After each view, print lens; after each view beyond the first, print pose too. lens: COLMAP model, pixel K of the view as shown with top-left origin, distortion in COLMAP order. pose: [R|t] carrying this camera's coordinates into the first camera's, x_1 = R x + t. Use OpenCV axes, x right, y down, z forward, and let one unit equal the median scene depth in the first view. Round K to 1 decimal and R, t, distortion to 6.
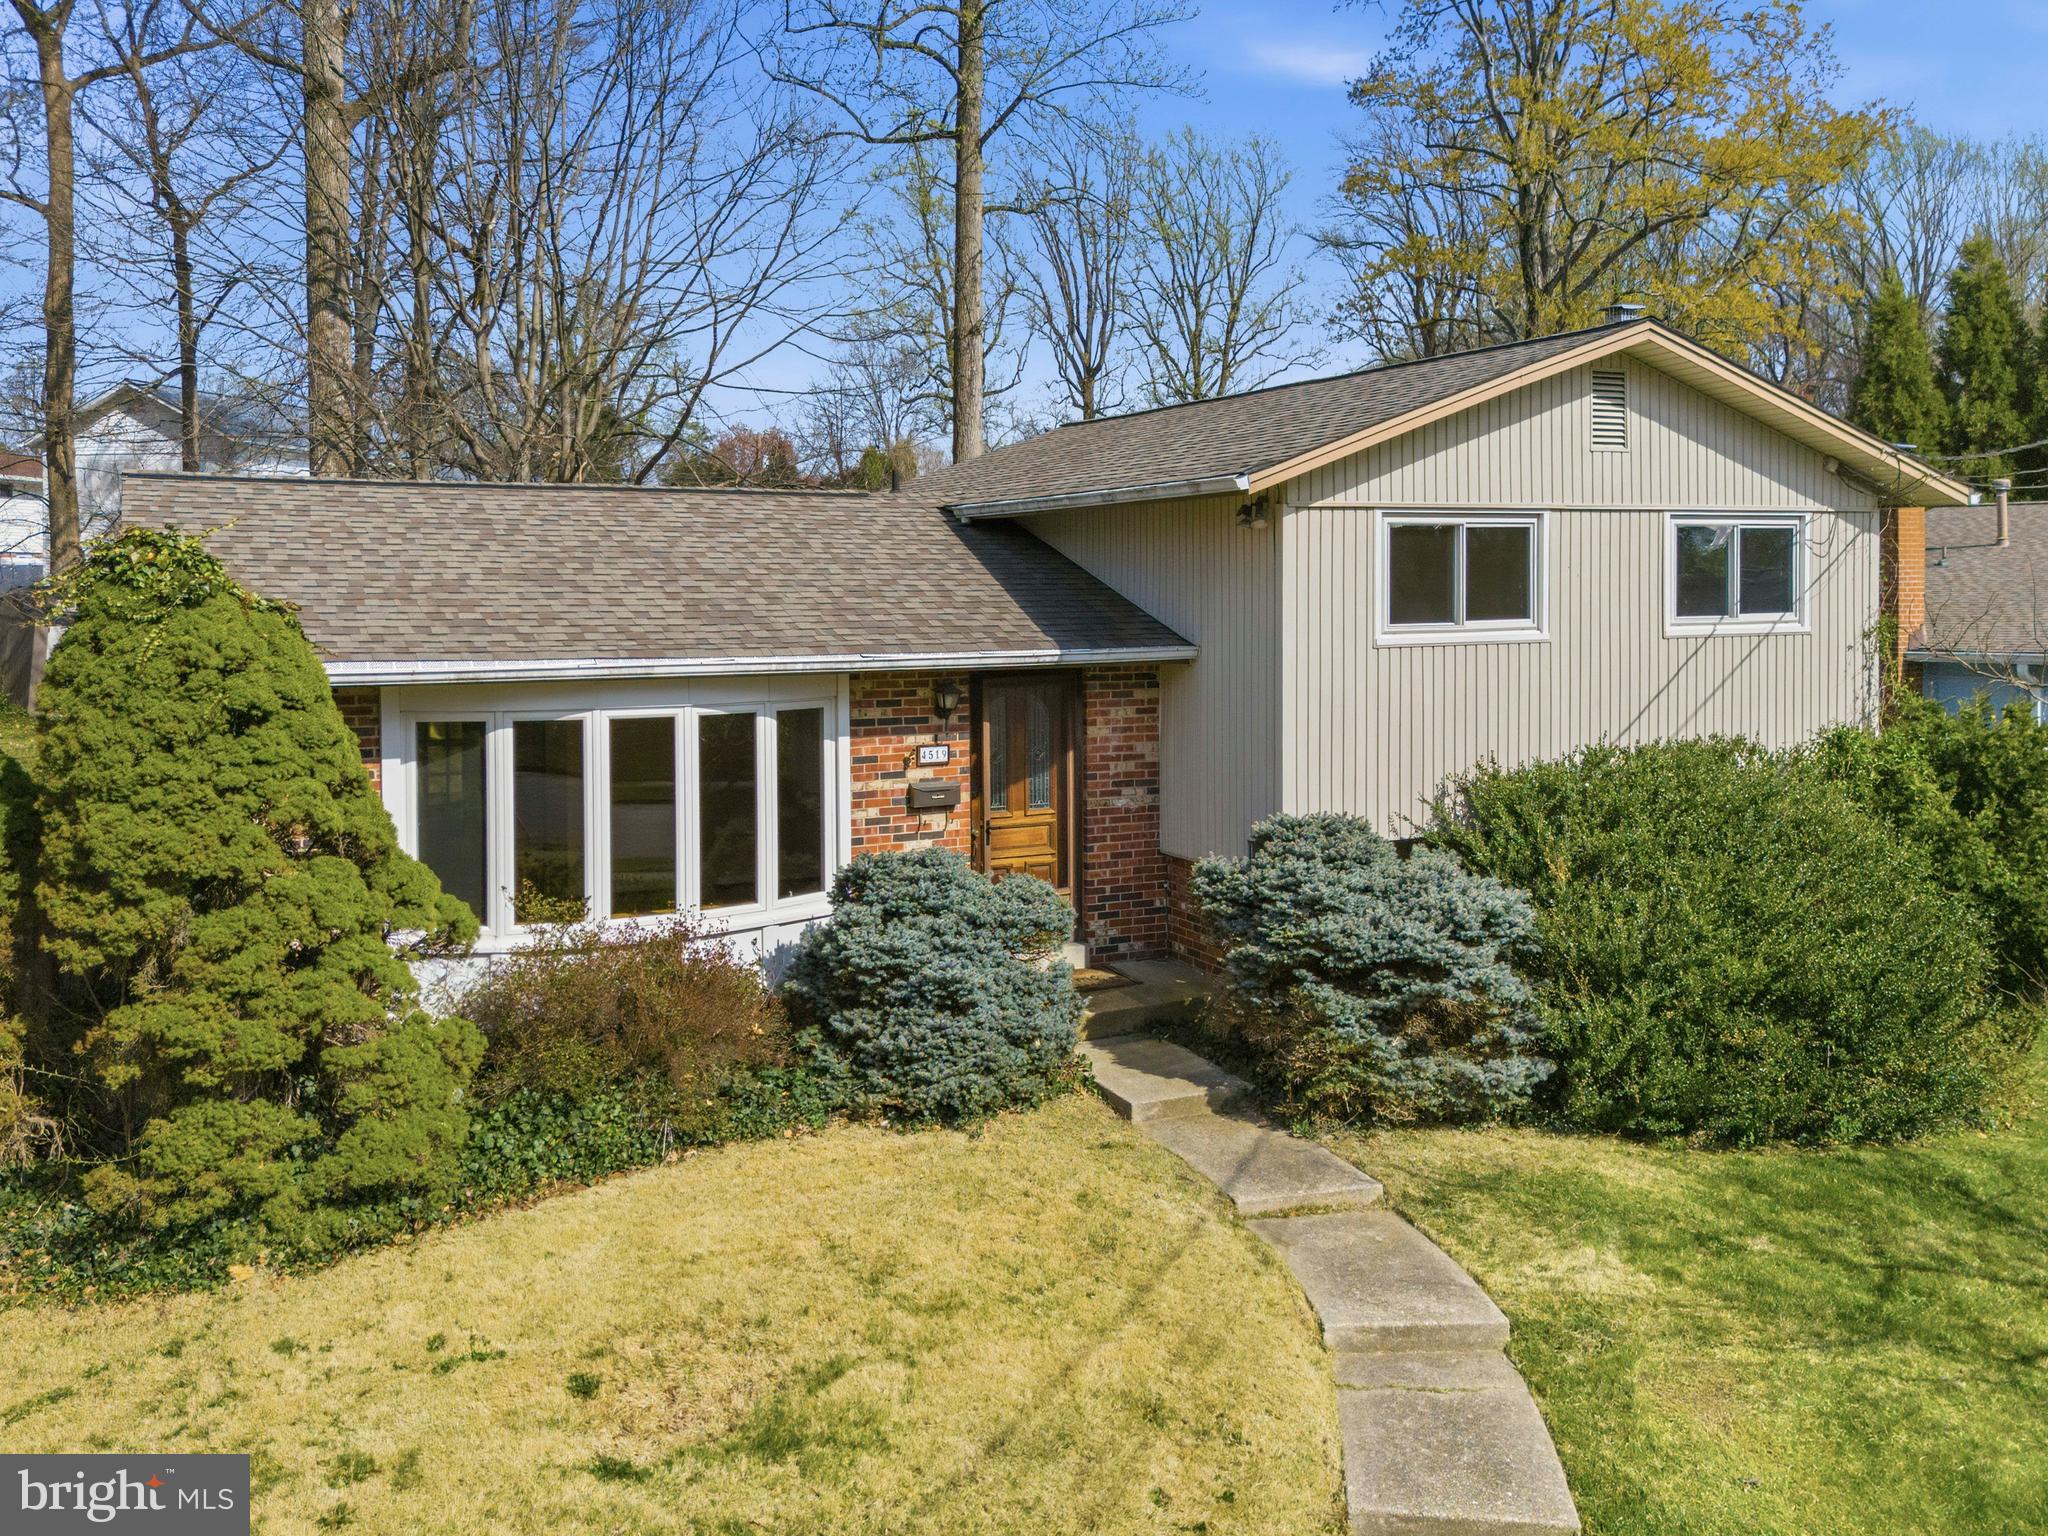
lens RADIAL K [[1731.0, 0, 1021.7], [0, 1731.0, 661.6], [0, 0, 1]] dist [0.011067, -0.002549]
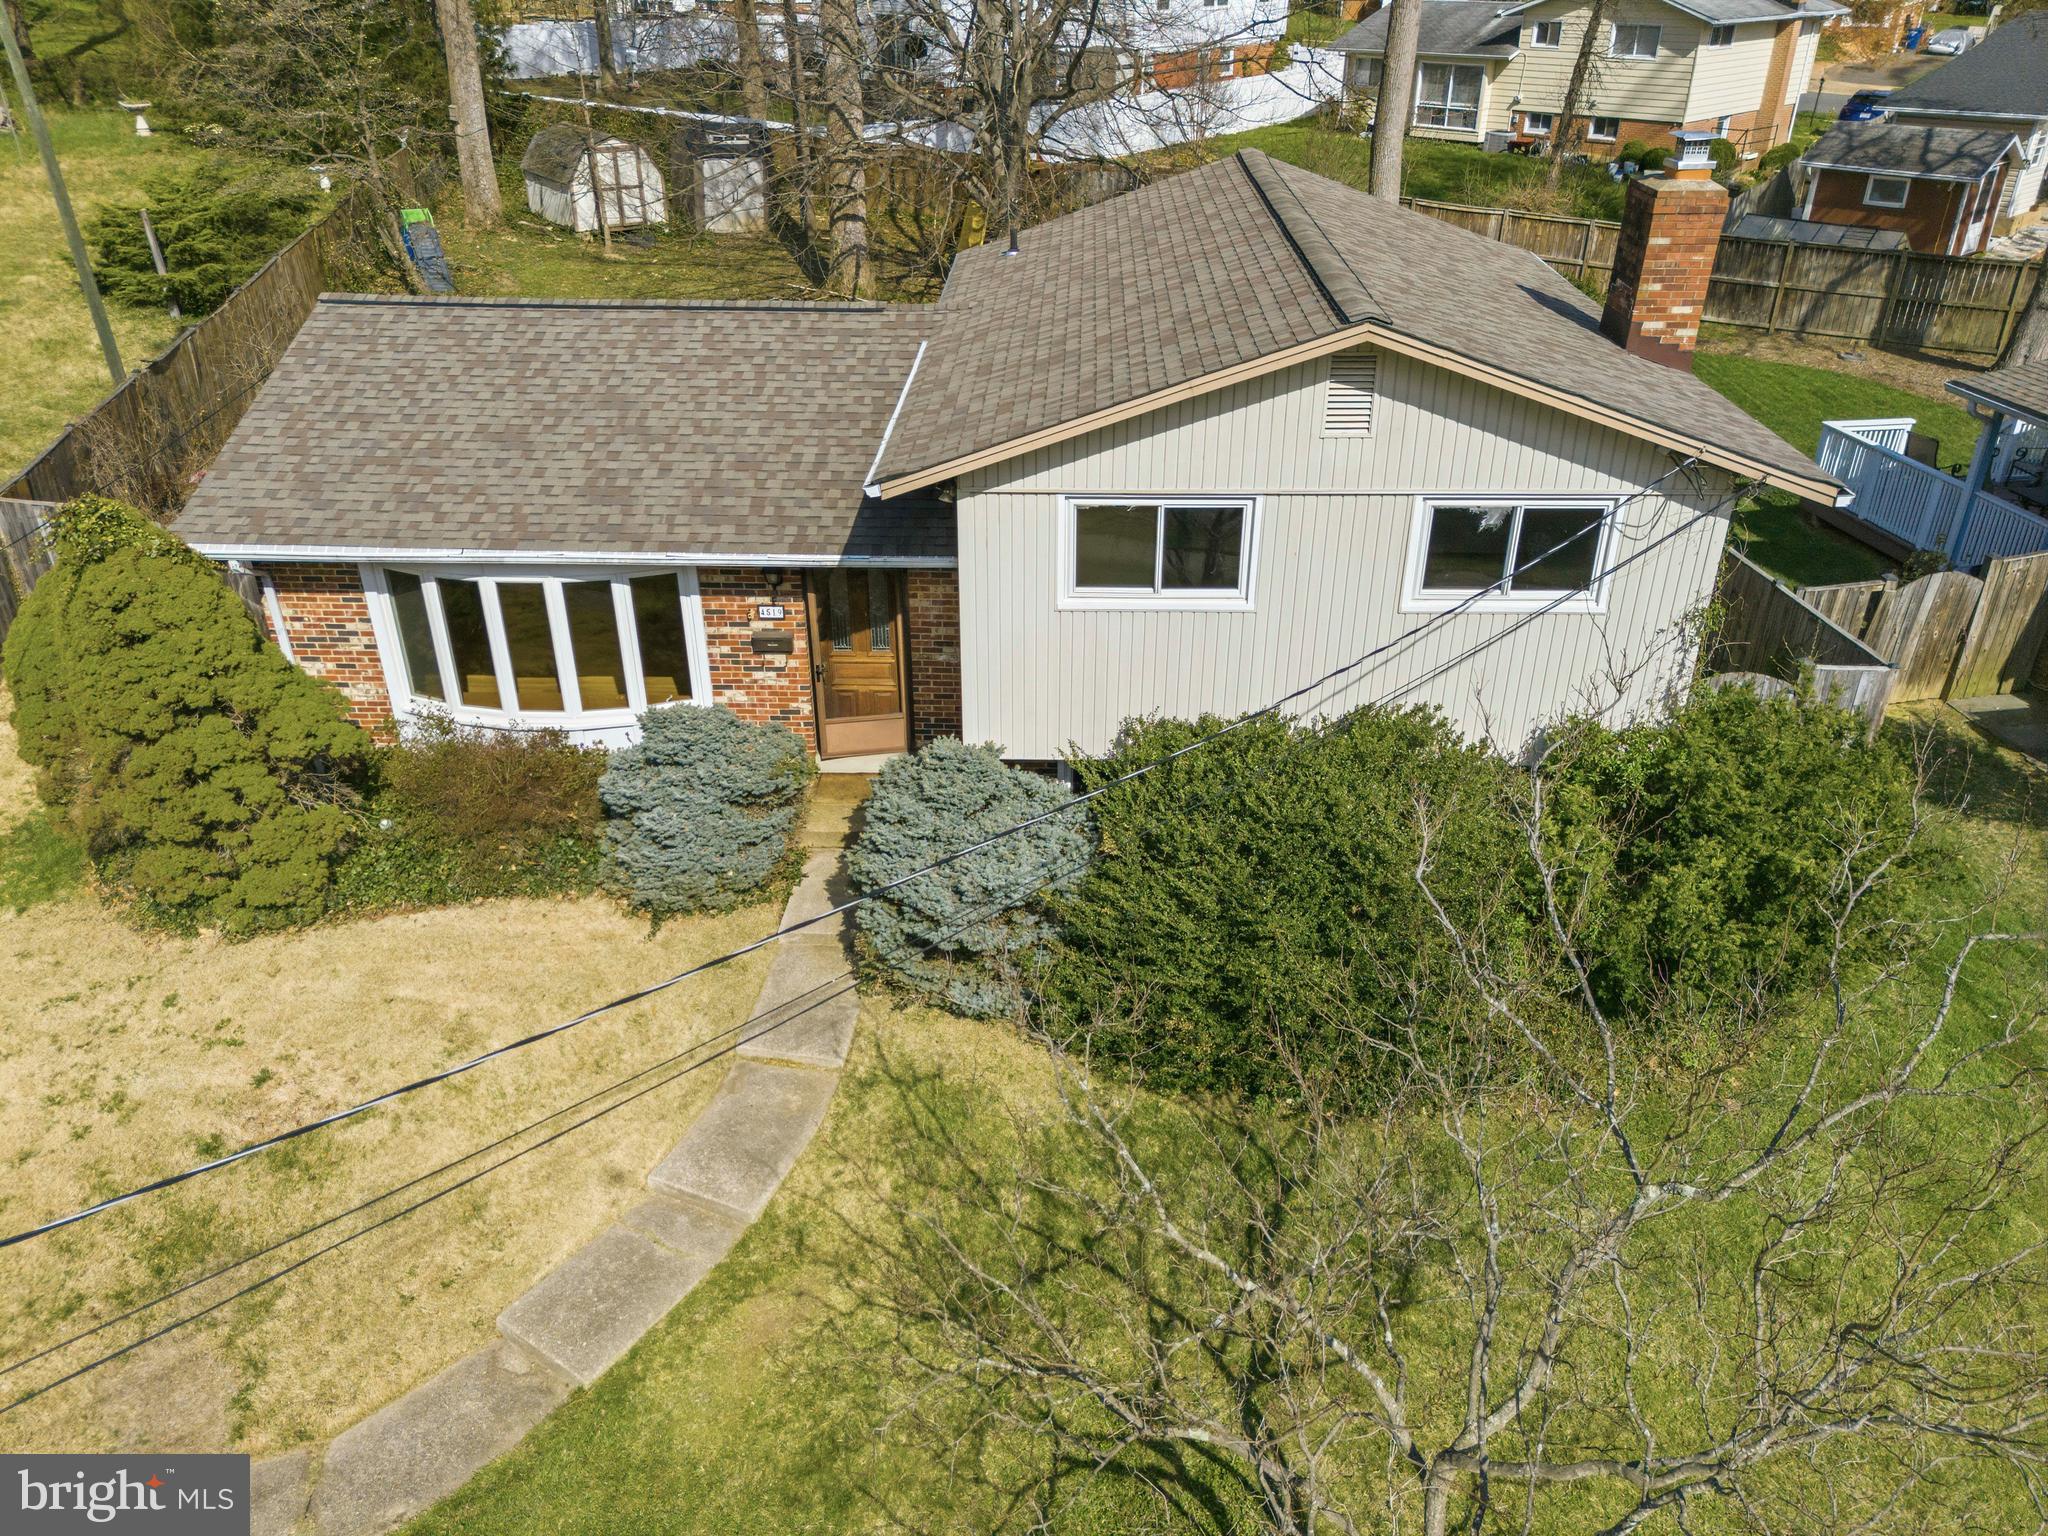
lens RADIAL K [[1517.8, 0, 1024.0], [0, 1517.8, 768.0], [0, 0, 1]] dist [0.070347, -0.059285]
pose [[0.883211, 0.232273, -0.407416, 0.609053], [-0.026756, 0.892277, 0.450696, -0.361327], [0.468212, -0.387158, 0.794283, 0.147601]]
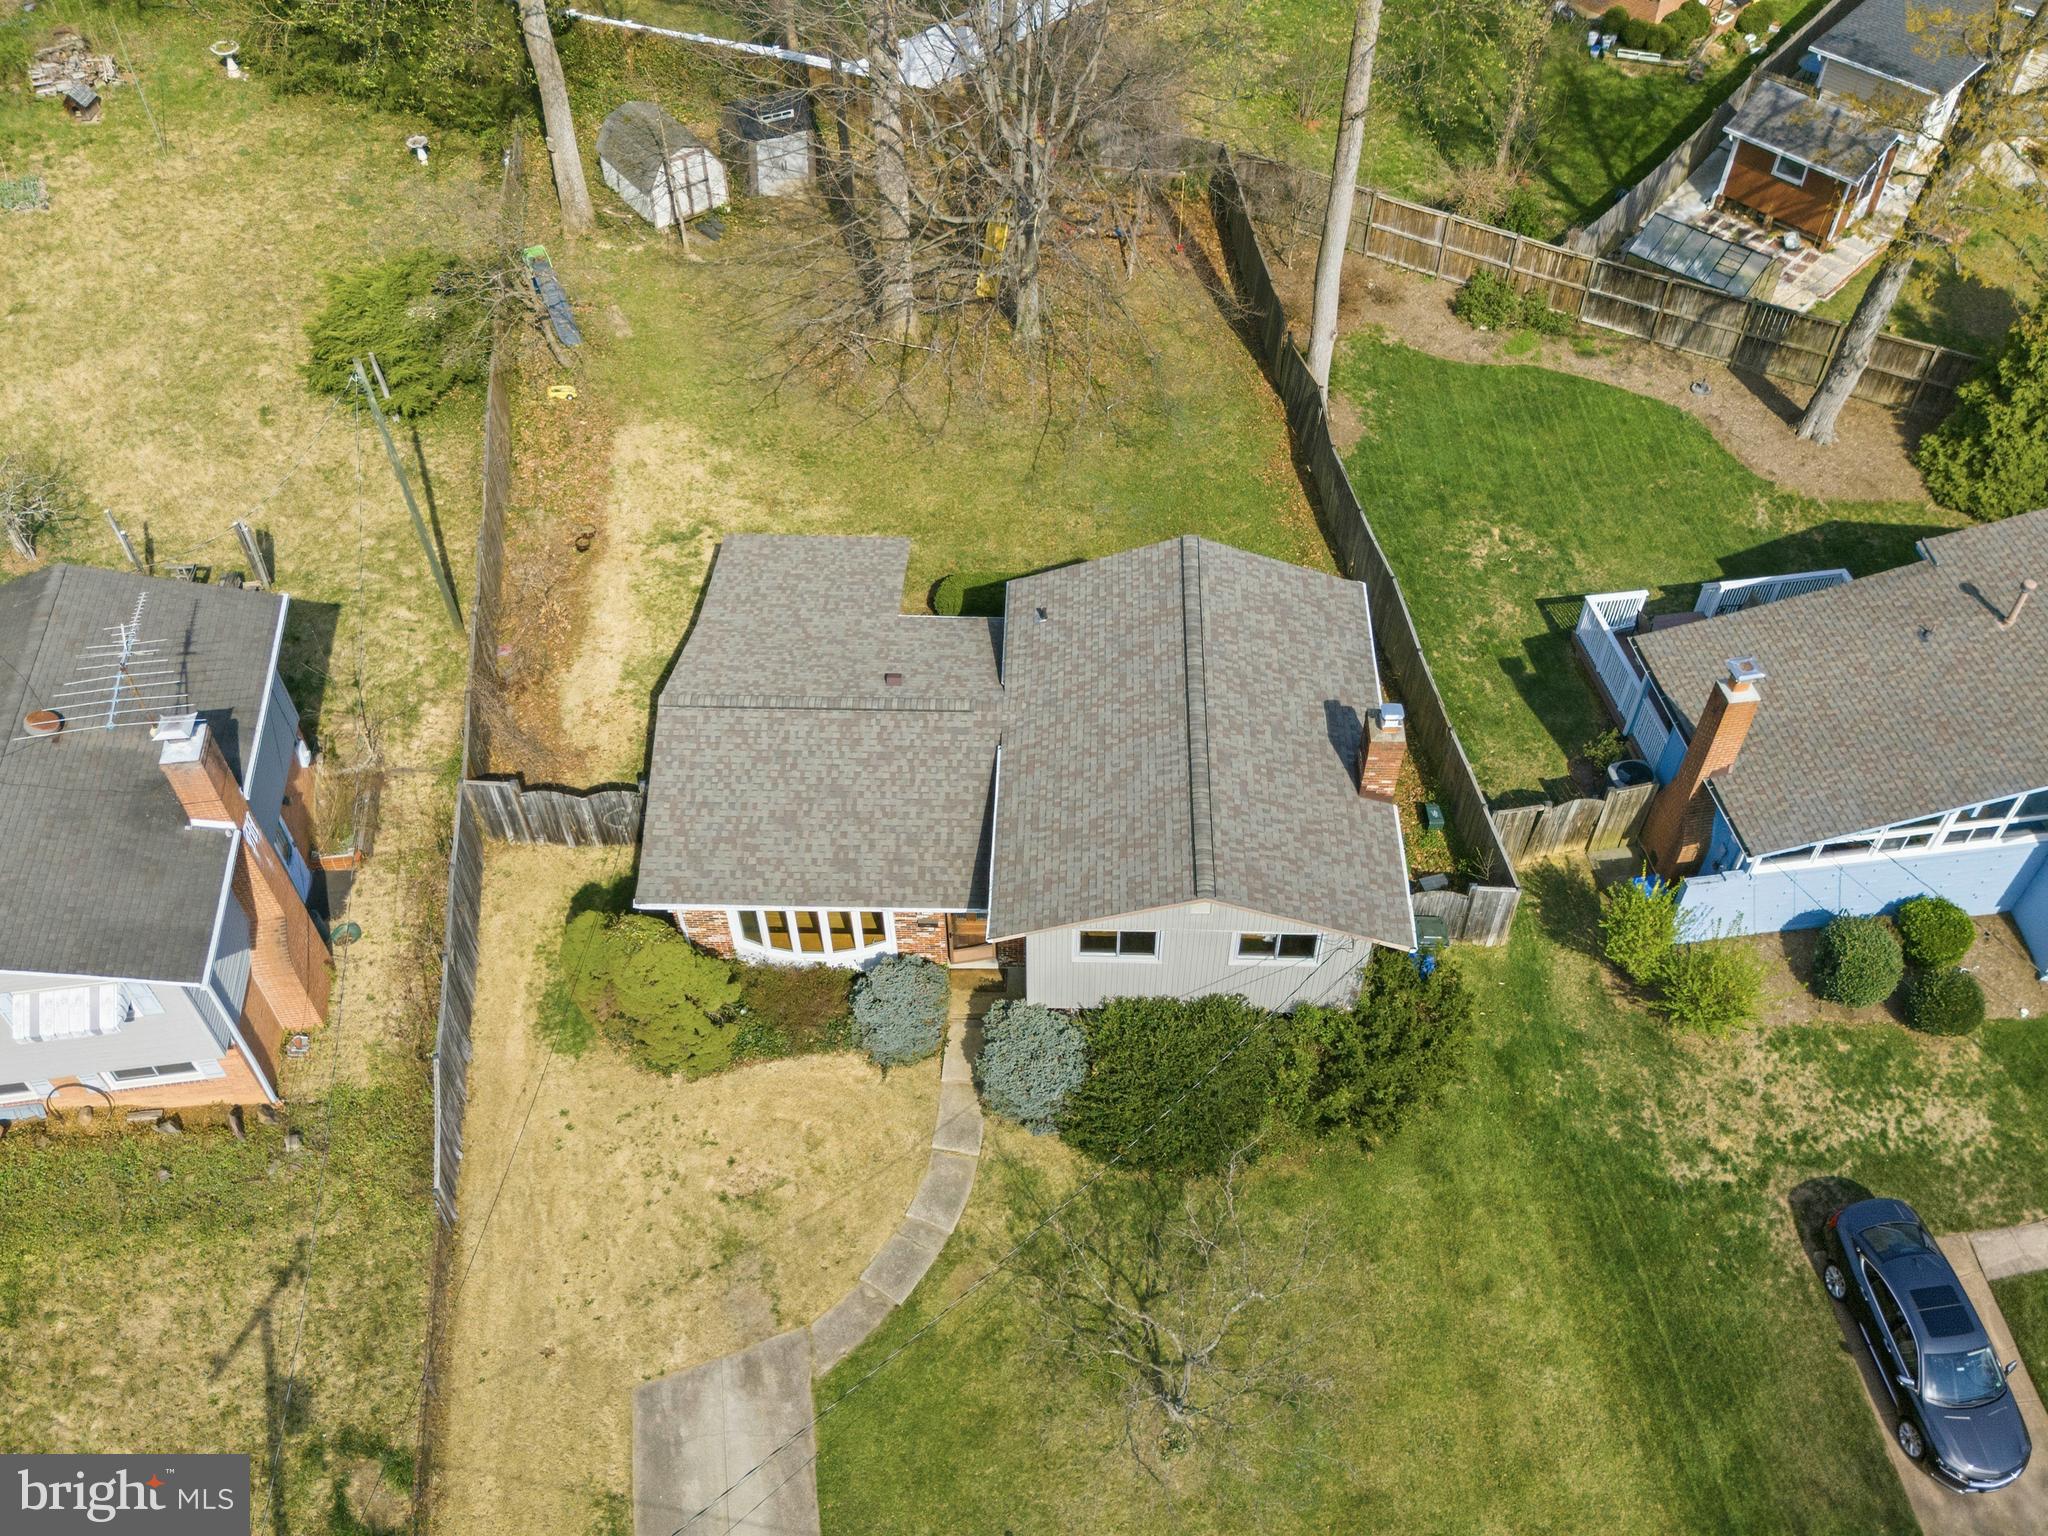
lens RADIAL K [[1702.7, 0, 1023.5], [0, 1702.7, 864.1], [0, 0, 1]] dist [0.119303, -0.002593]
pose [[0.885248, 0.353164, -0.302672, 0.821086], [-0.016417, 0.674061, 0.738493, -1.878604], [0.464829, -0.648781, 0.602509, -0.409880]]
